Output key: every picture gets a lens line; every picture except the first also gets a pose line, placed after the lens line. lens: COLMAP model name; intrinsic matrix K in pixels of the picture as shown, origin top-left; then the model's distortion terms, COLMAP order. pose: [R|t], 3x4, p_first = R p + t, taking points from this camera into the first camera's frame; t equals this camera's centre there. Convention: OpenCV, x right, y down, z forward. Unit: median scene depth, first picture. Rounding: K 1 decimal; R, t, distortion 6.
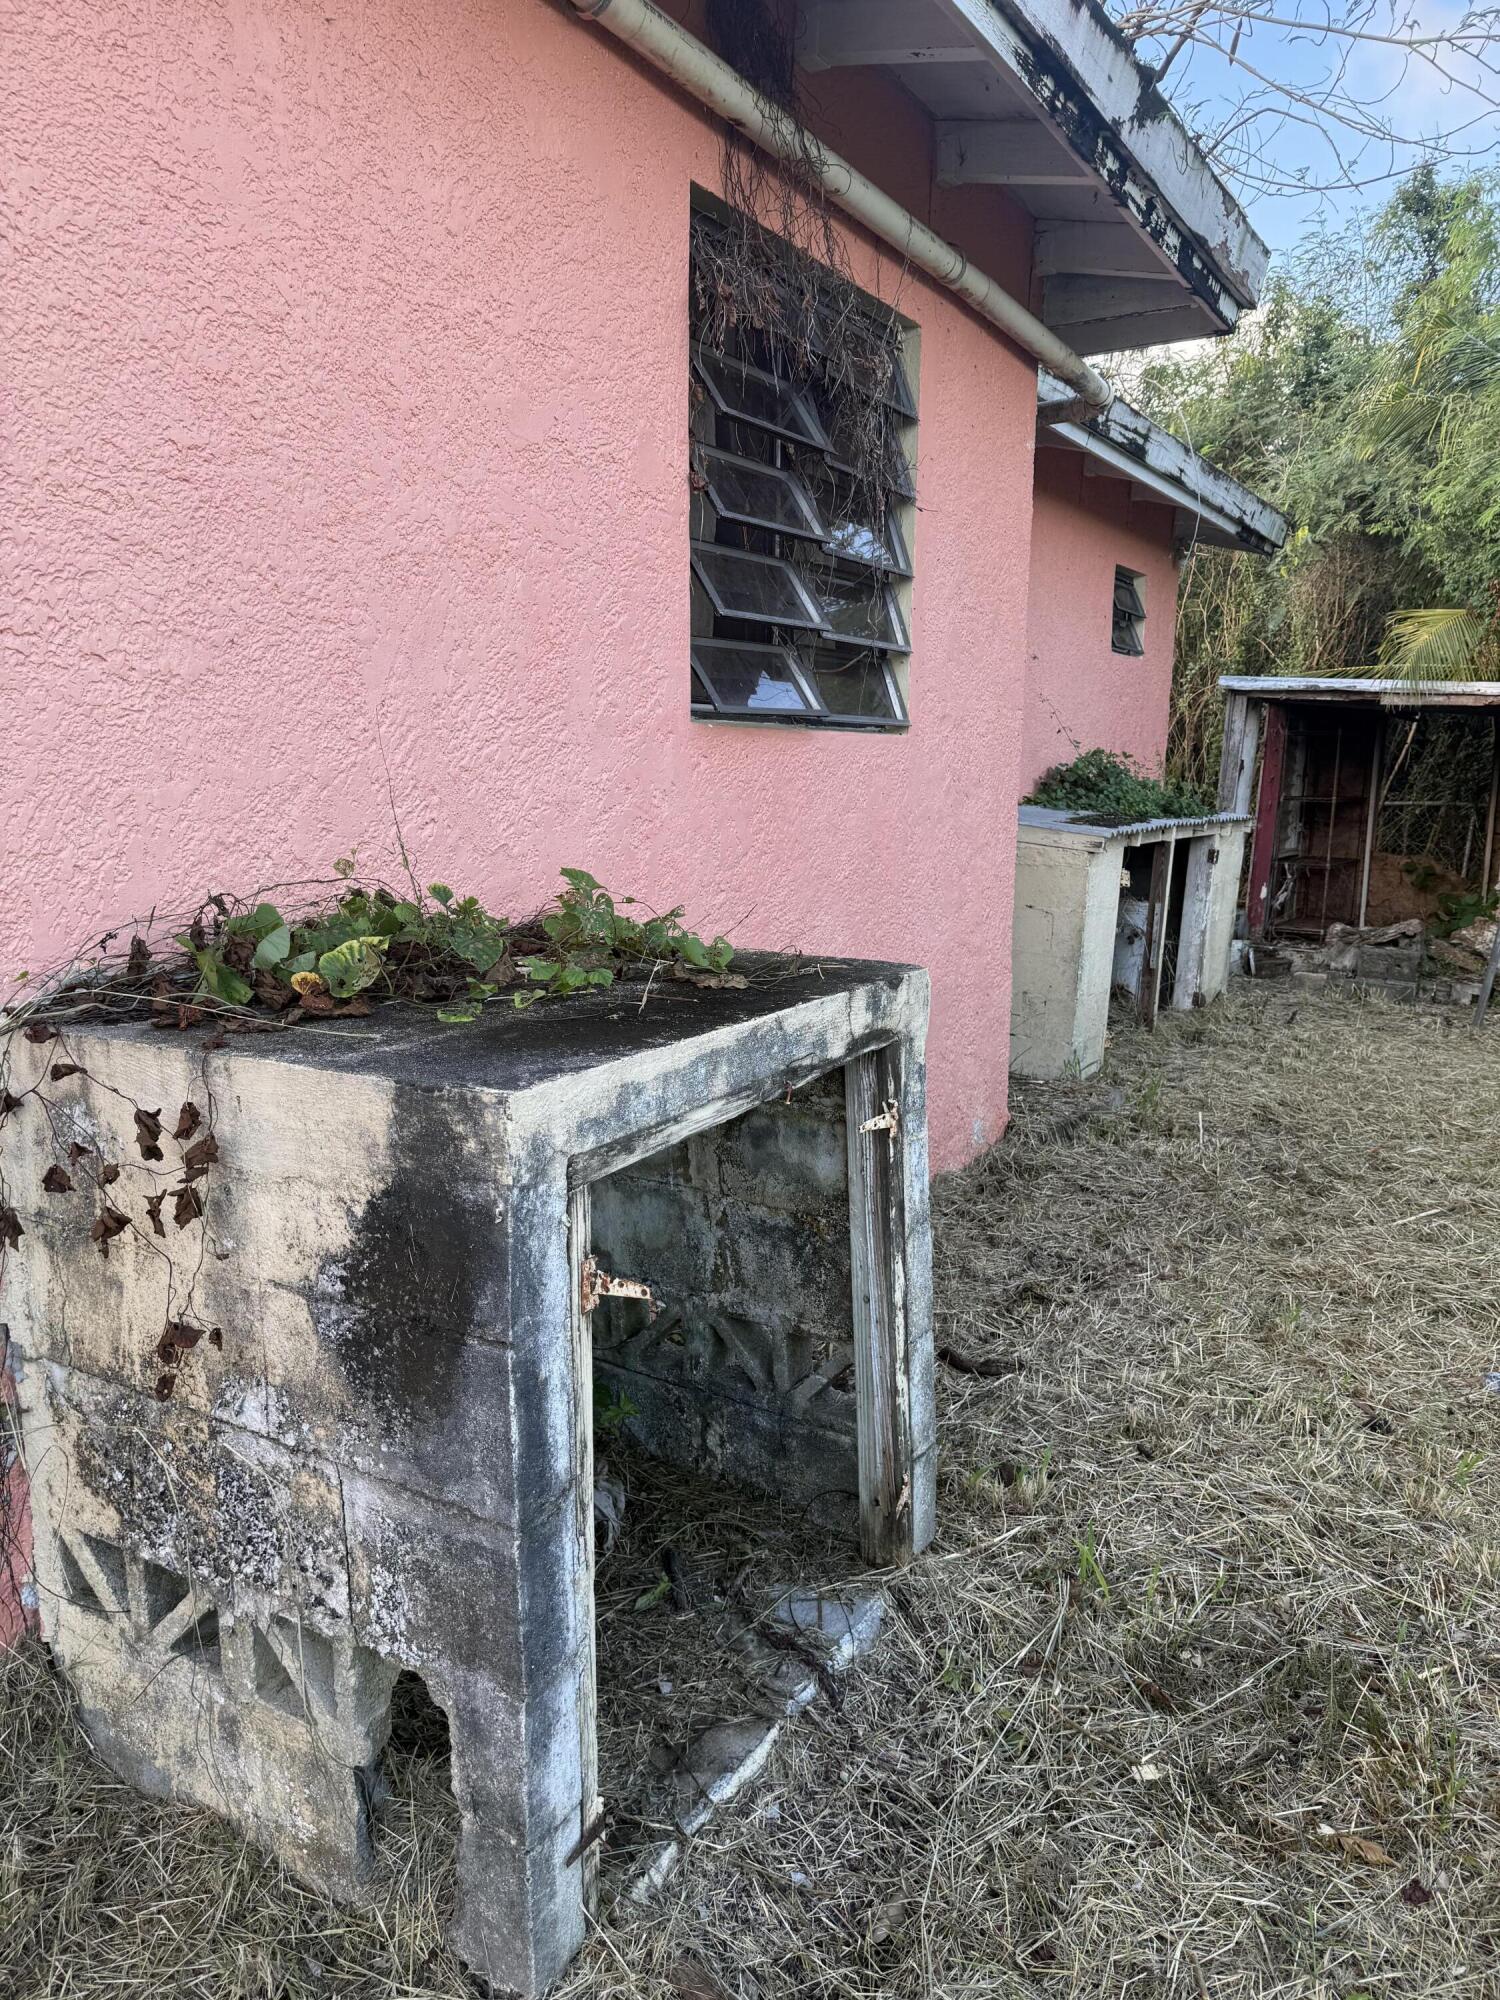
lens RADIAL K [[1404.8, 0, 754.1], [0, 1404.8, 1006.8], [0, 0, 1]] dist [0.057768, -0.016692]
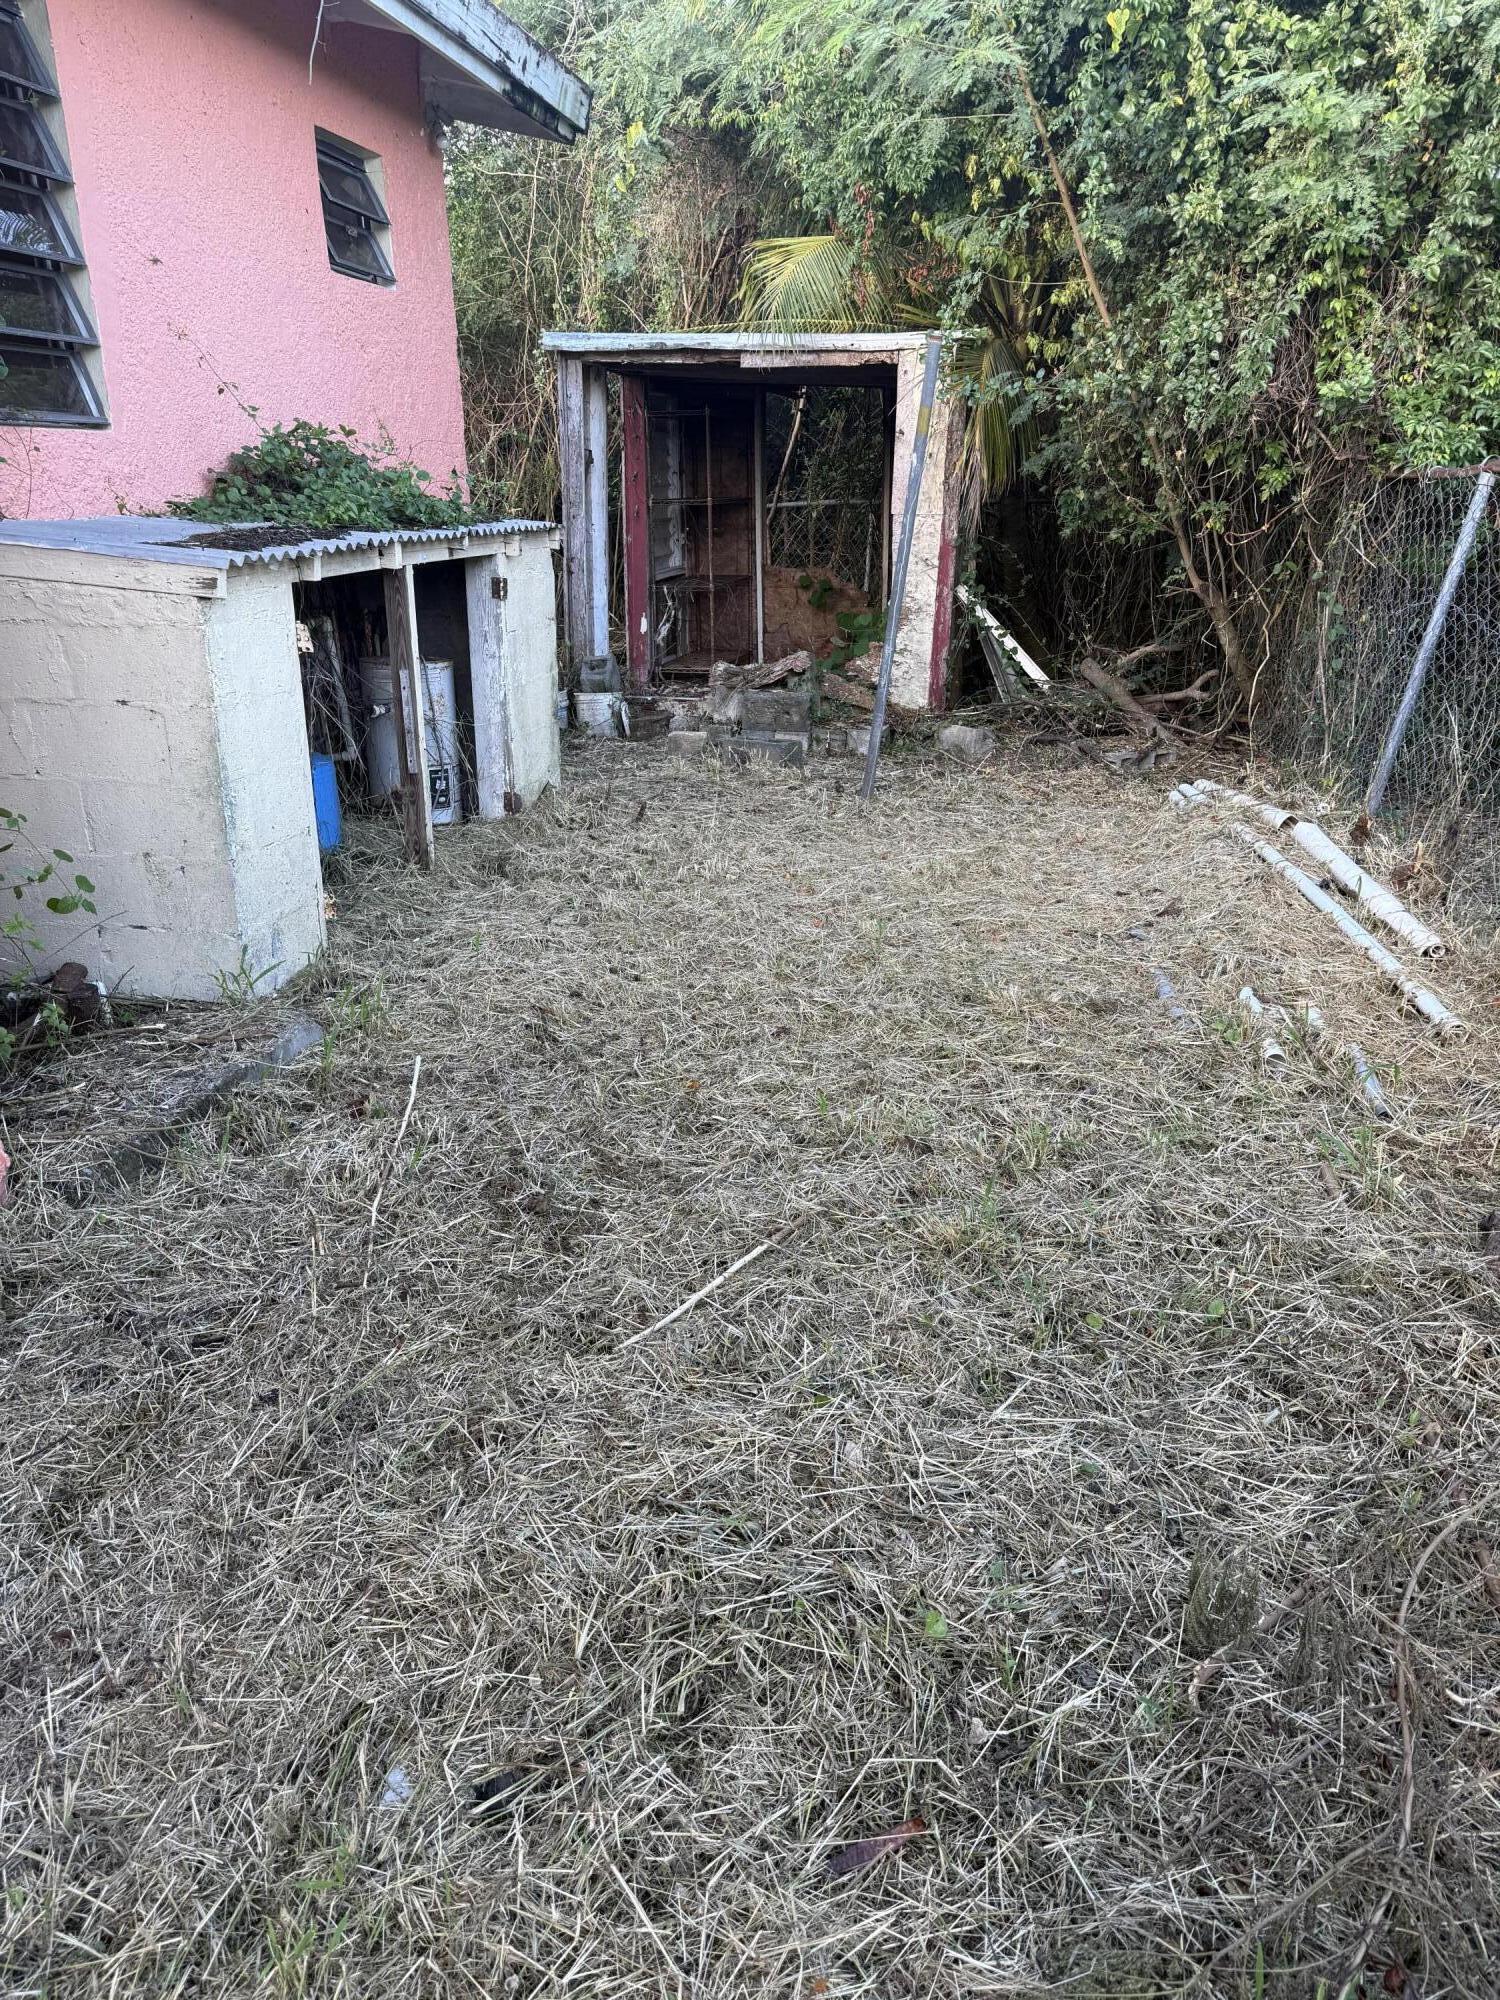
lens RADIAL K [[1404.8, 0, 750.1], [0, 1404.8, 997.0], [0, 0, 1]] dist [0.057768, -0.016692]
pose [[0.933383, -0.162749, 0.319858, 0.156588], [0.104794, 0.976017, 0.190813, -0.026556], [-0.343241, -0.144582, 0.928052, 0.252304]]
